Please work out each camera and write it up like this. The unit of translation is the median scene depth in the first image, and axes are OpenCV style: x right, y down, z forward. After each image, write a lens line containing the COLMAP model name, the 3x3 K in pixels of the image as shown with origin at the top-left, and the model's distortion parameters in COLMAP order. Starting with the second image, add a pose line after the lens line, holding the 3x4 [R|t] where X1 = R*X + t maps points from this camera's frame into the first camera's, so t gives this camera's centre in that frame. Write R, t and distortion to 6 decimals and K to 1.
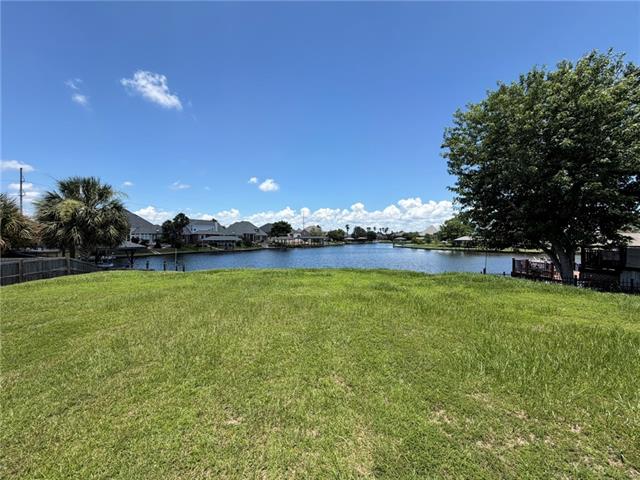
lens RADIAL K [[255.6, 0, 318.4], [0, 255.6, 239.8], [0, 0, 1]] dist [-0.001178, -0.000037]
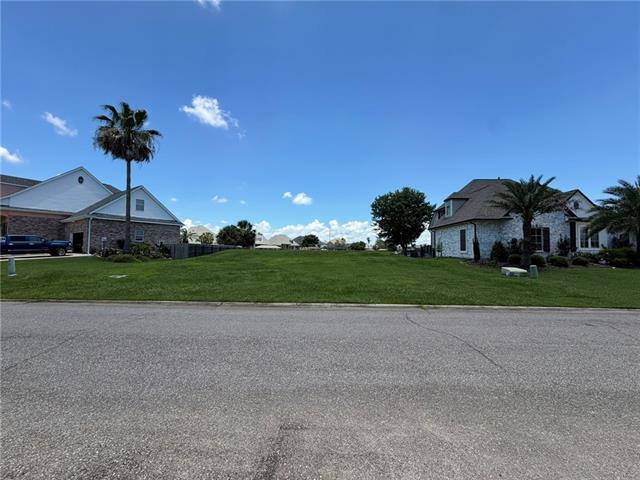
lens RADIAL K [[255.6, 0, 318.4], [0, 255.6, 239.8], [0, 0, 1]] dist [-0.001178, -0.000037]
pose [[0.993857, 0.007247, -0.110430, 0.027670], [-0.012680, 0.998739, -0.048574, 0.012582], [0.109939, 0.049676, 0.992696, -0.216153]]
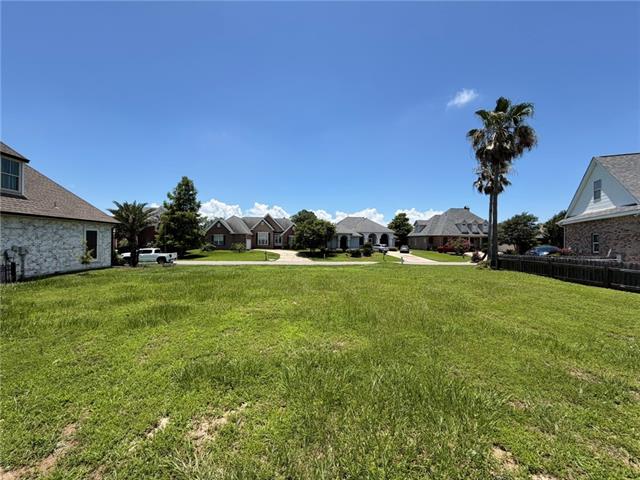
lens RADIAL K [[255.6, 0, 318.4], [0, 255.6, 239.8], [0, 0, 1]] dist [-0.001178, -0.000037]
pose [[-0.998983, -0.007444, -0.044479, -0.004043], [-0.007478, 0.999972, 0.000594, -0.000457], [0.044474, 0.000926, -0.999010, 0.105354]]
